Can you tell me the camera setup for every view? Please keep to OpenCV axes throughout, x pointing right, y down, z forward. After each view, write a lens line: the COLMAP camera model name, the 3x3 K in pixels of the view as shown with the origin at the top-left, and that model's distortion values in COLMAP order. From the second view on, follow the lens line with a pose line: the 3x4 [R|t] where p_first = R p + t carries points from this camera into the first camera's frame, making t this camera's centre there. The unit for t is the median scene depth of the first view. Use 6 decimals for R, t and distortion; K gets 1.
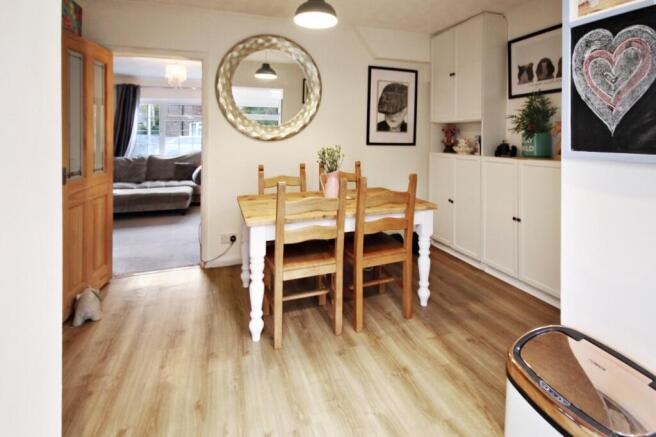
lens RADIAL K [[309.1, 0, 327.5], [0, 309.1, 196.9], [0, 0, 1]] dist [-0.001313, 0.000016]
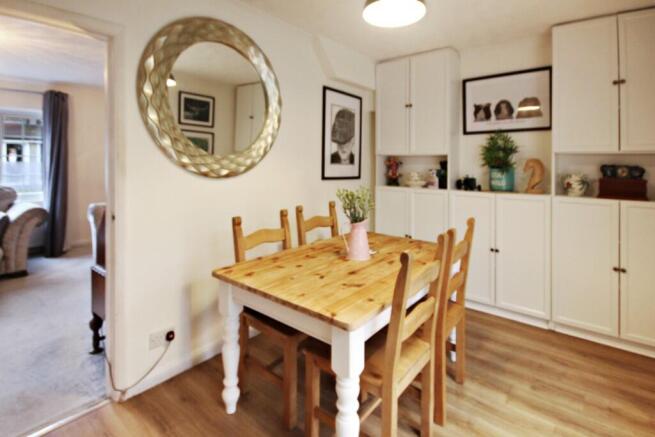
lens RADIAL K [[322.4, 0, 327.5], [0, 322.4, 218.5], [0, 0, 1]] dist [0.000141, 0.000001]
pose [[0.860493, -0.080494, 0.503063, -0.370915], [0.090600, 0.995878, 0.004376, -0.081067], [-0.501342, 0.041812, 0.864239, 0.297532]]
